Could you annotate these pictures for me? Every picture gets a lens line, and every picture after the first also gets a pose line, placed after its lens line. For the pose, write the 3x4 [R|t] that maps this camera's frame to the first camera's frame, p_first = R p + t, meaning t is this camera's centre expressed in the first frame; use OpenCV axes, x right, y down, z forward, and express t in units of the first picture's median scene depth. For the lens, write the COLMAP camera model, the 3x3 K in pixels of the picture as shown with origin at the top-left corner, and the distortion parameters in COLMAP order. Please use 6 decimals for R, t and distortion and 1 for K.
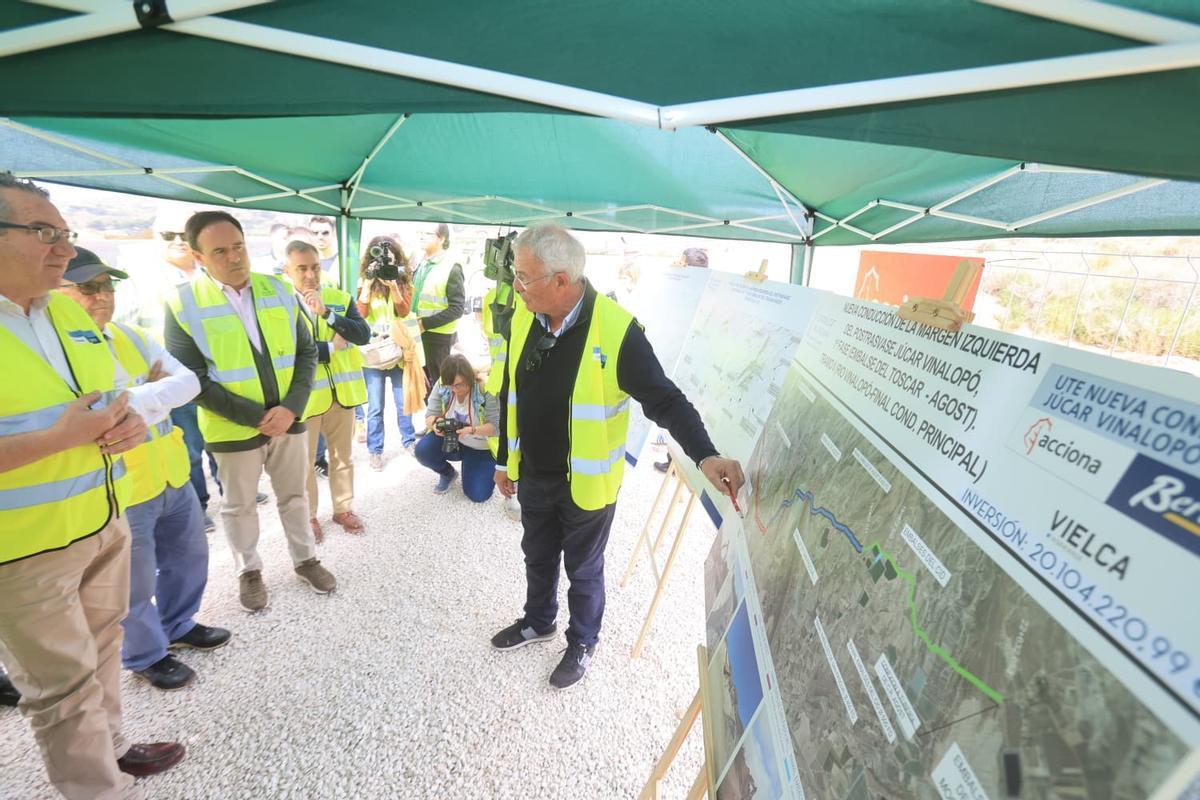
lens RADIAL K [[546.8, 0, 605.7], [0, 546.8, 400.5], [0, 0, 1]] dist [-0.052734, 0.012789]
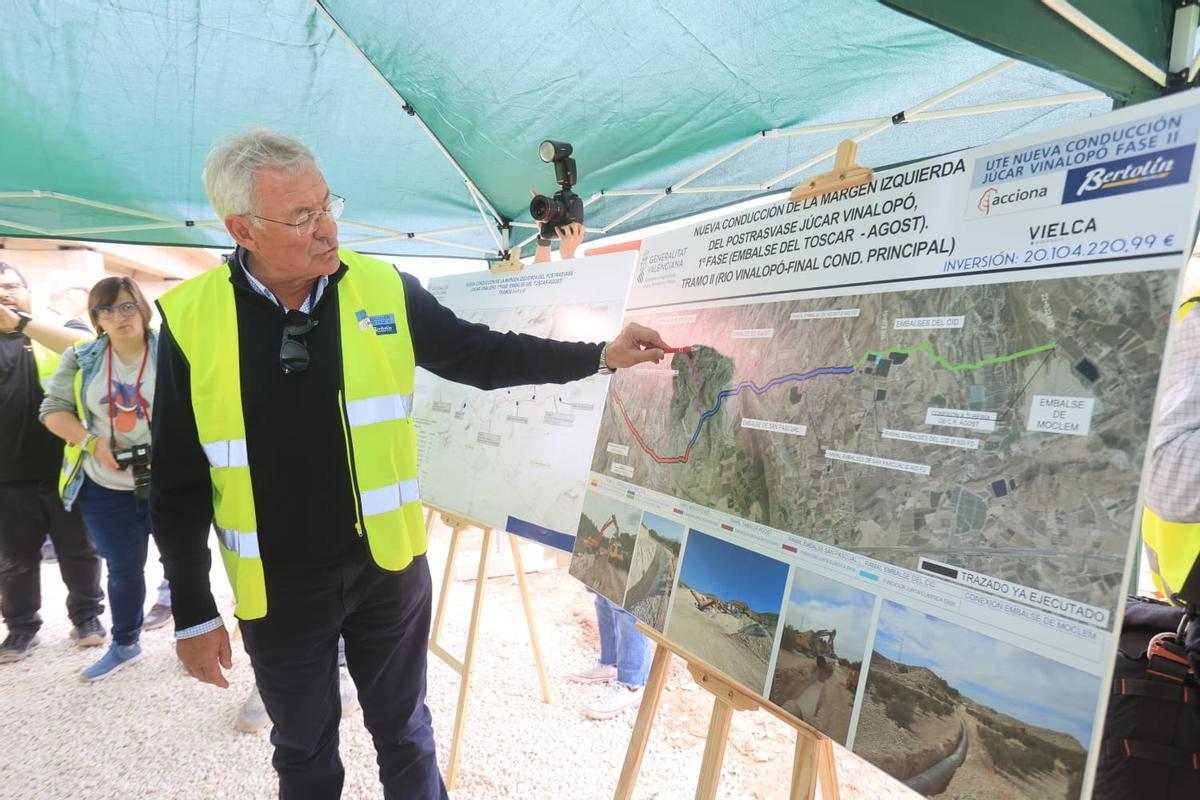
lens RADIAL K [[742.8, 0, 605.9], [0, 742.8, 398.5], [0, 0, 1]] dist [-0.046012, 0.024916]
pose [[0.821005, -0.109182, 0.560384, -0.319282], [0.205803, 0.972151, -0.112109, 0.158045], [-0.532537, 0.207371, 0.820610, 0.010613]]
